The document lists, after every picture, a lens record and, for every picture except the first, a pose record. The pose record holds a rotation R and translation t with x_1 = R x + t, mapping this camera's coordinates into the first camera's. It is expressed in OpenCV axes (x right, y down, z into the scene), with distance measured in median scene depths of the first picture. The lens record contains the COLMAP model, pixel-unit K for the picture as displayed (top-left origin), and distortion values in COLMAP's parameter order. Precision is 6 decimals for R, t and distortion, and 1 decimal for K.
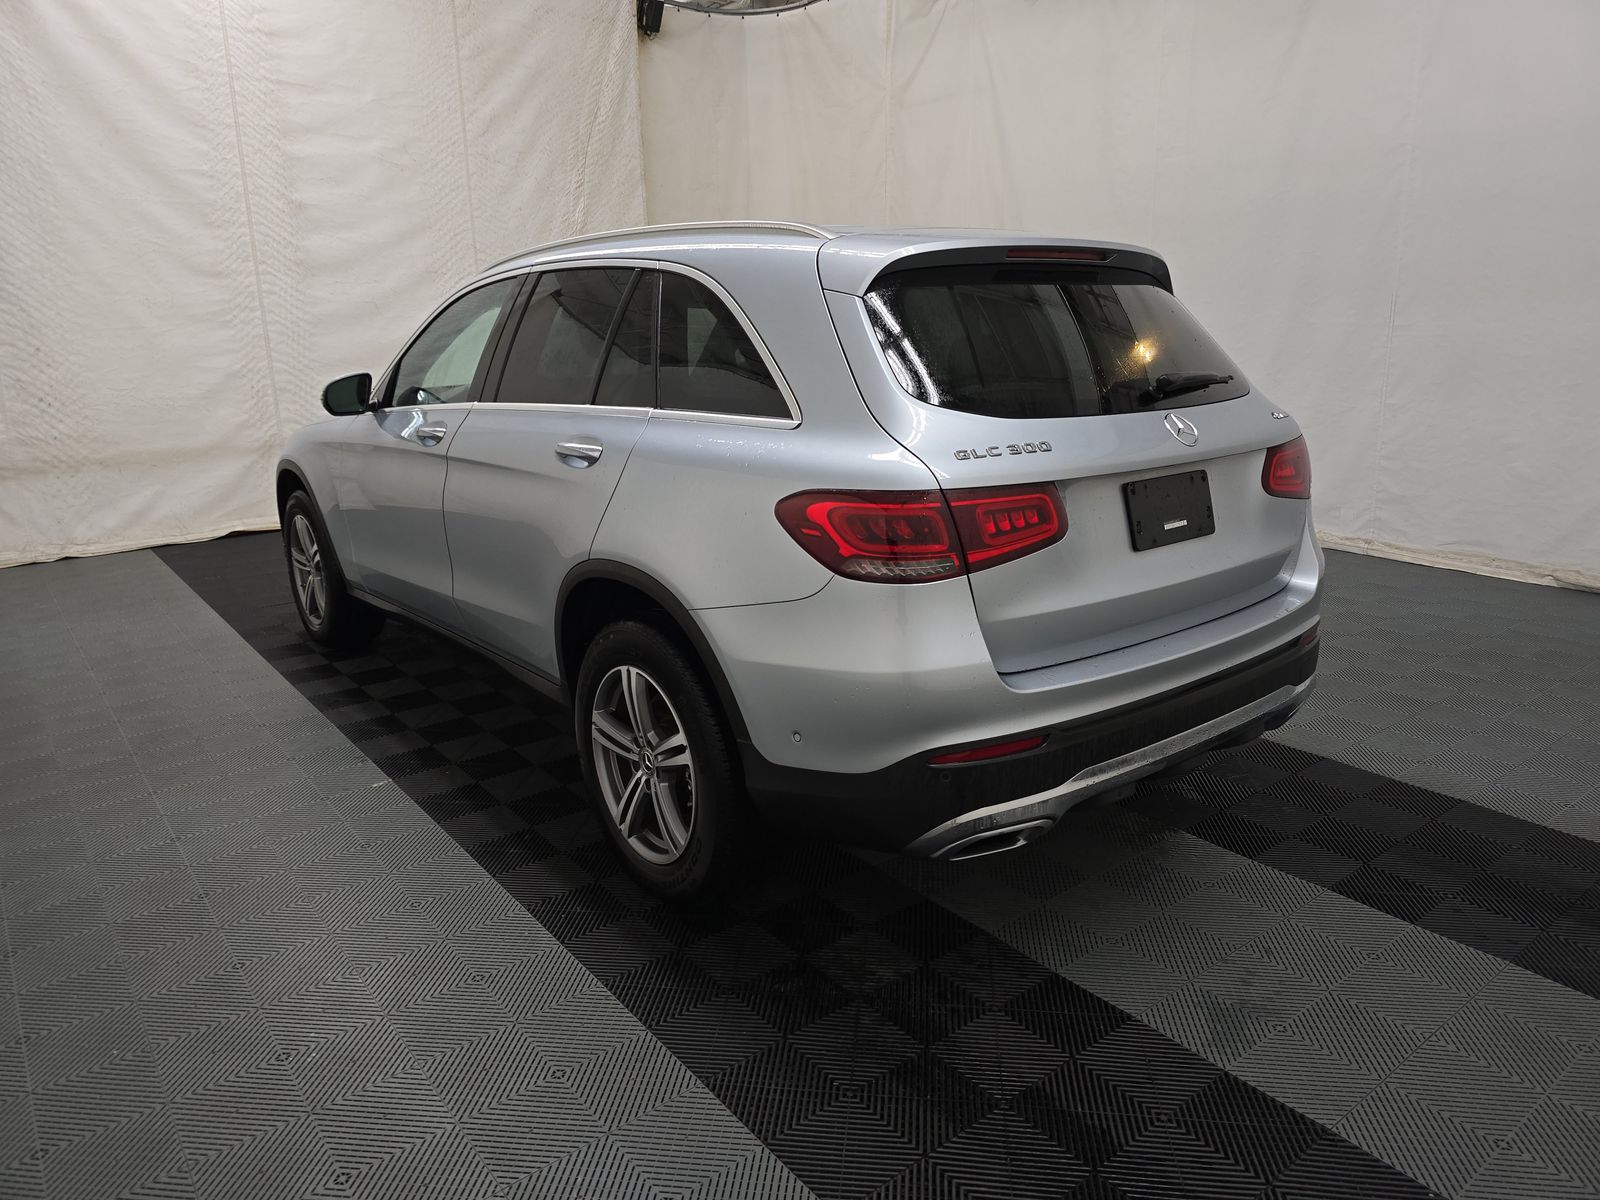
lens RADIAL K [[1073.3, 0, 795.6], [0, 1073.3, 593.6], [0, 0, 1]] dist [0.032096, -0.030286]
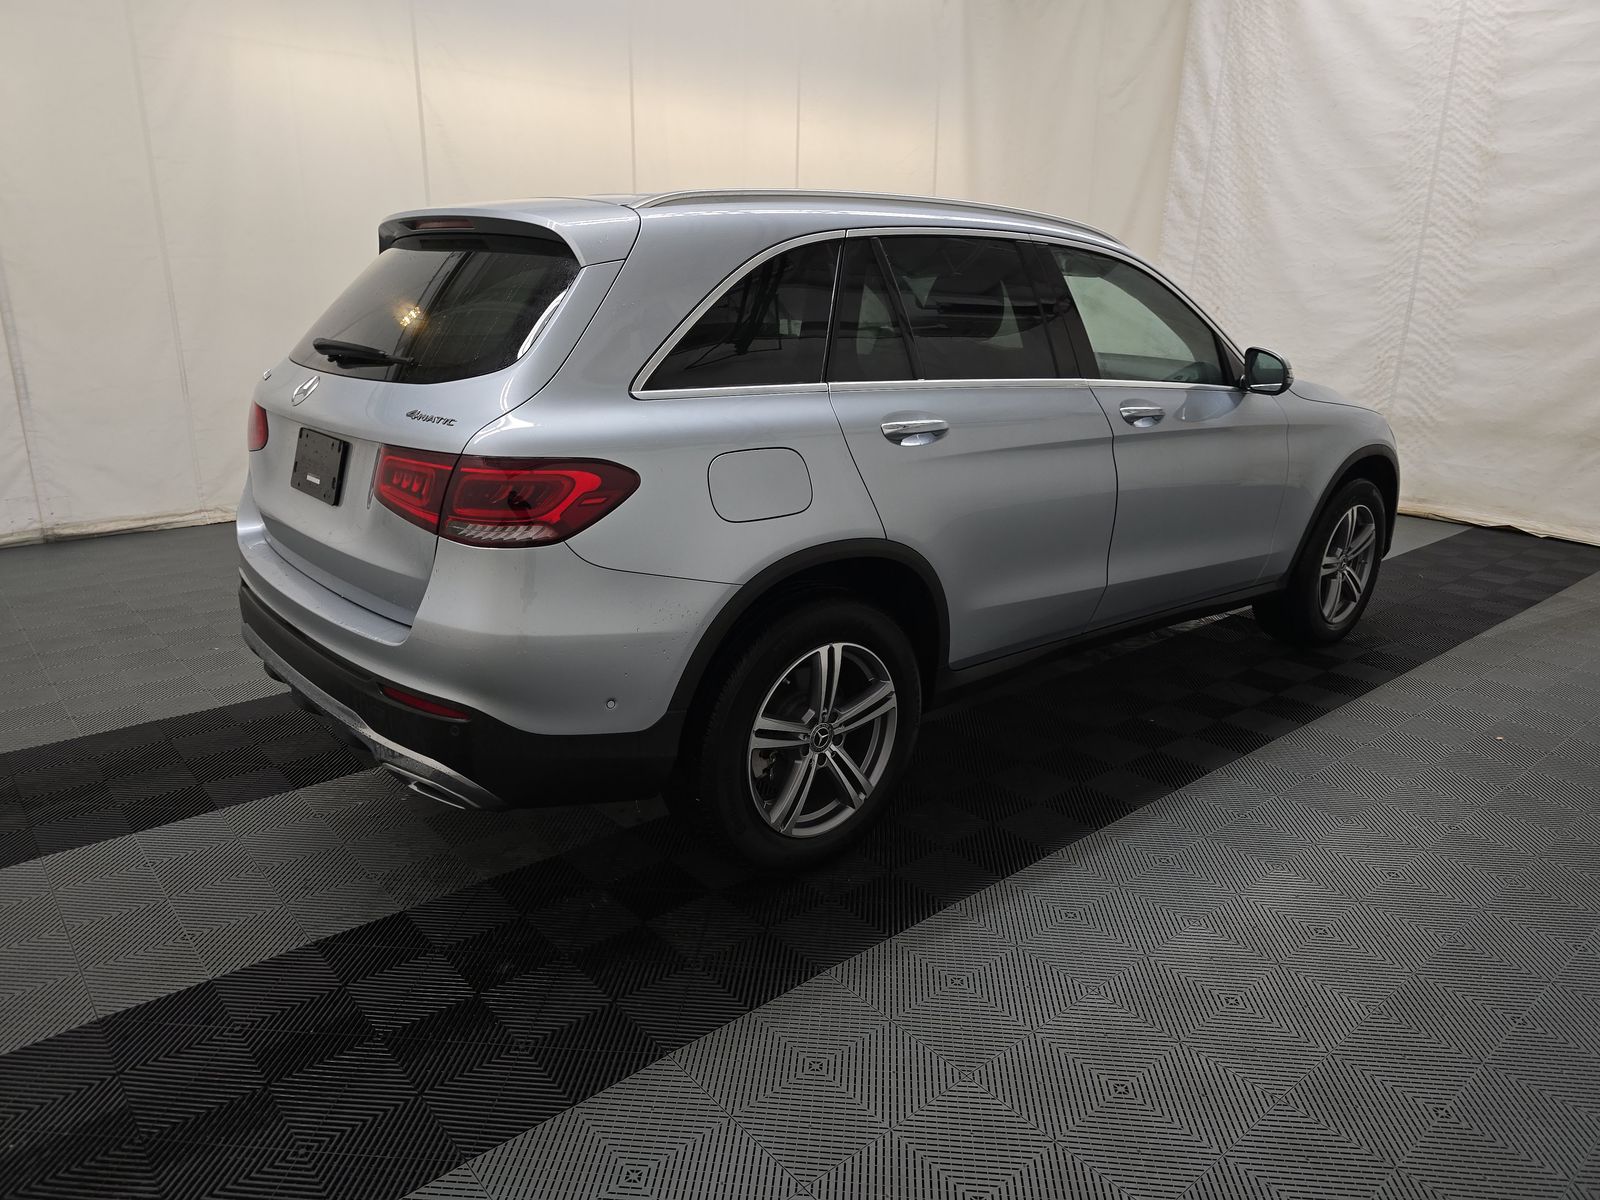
lens RADIAL K [[1073.3, 0, 786.5], [0, 1073.3, 588.2], [0, 0, 1]] dist [0.032096, -0.030286]
pose [[0.033016, 0.286591, -0.957484, 0.470516], [-0.262560, 0.926845, 0.268367, -0.123741], [0.964351, 0.242537, 0.105848, 0.452823]]
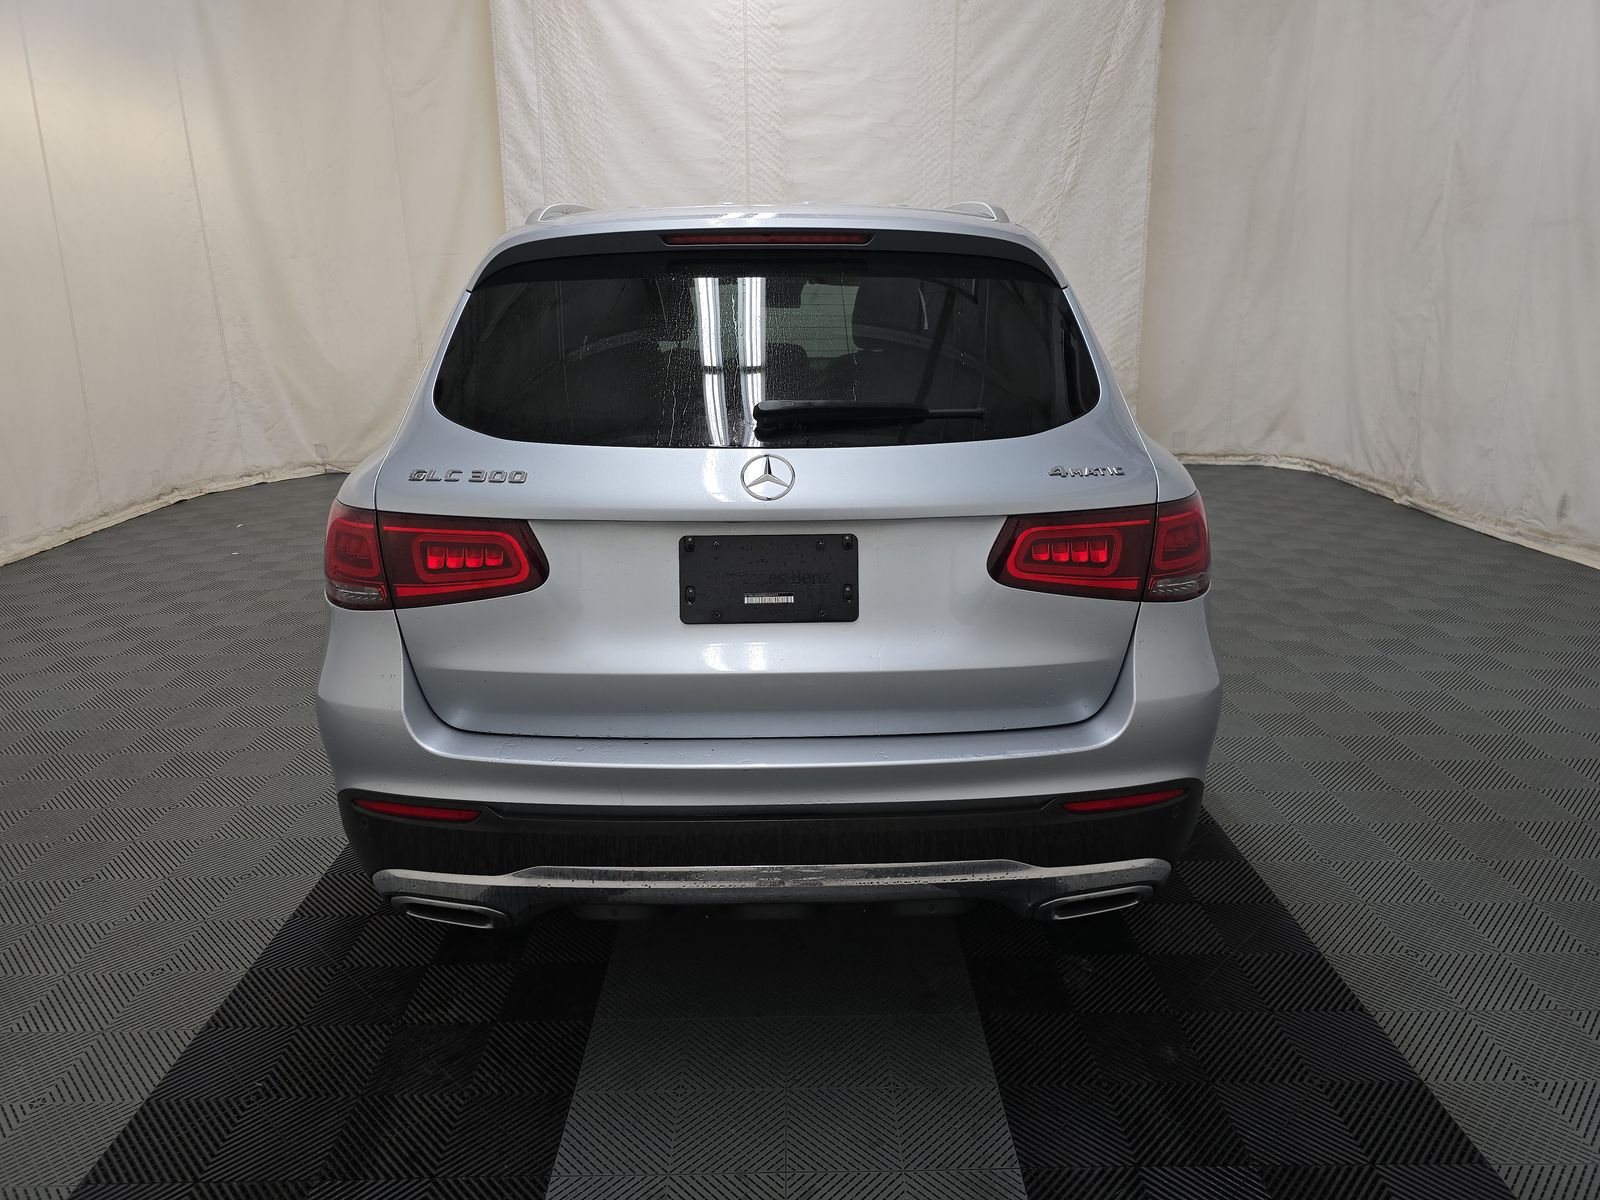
lens RADIAL K [[1073.3, 0, 799.6], [0, 1073.3, 595.5], [0, 0, 1]] dist [0.032096, -0.030286]
pose [[0.791390, 0.173435, -0.586192, 0.269005], [-0.151943, 0.984624, 0.086186, -0.044703], [0.592127, 0.020861, 0.805575, 0.135162]]
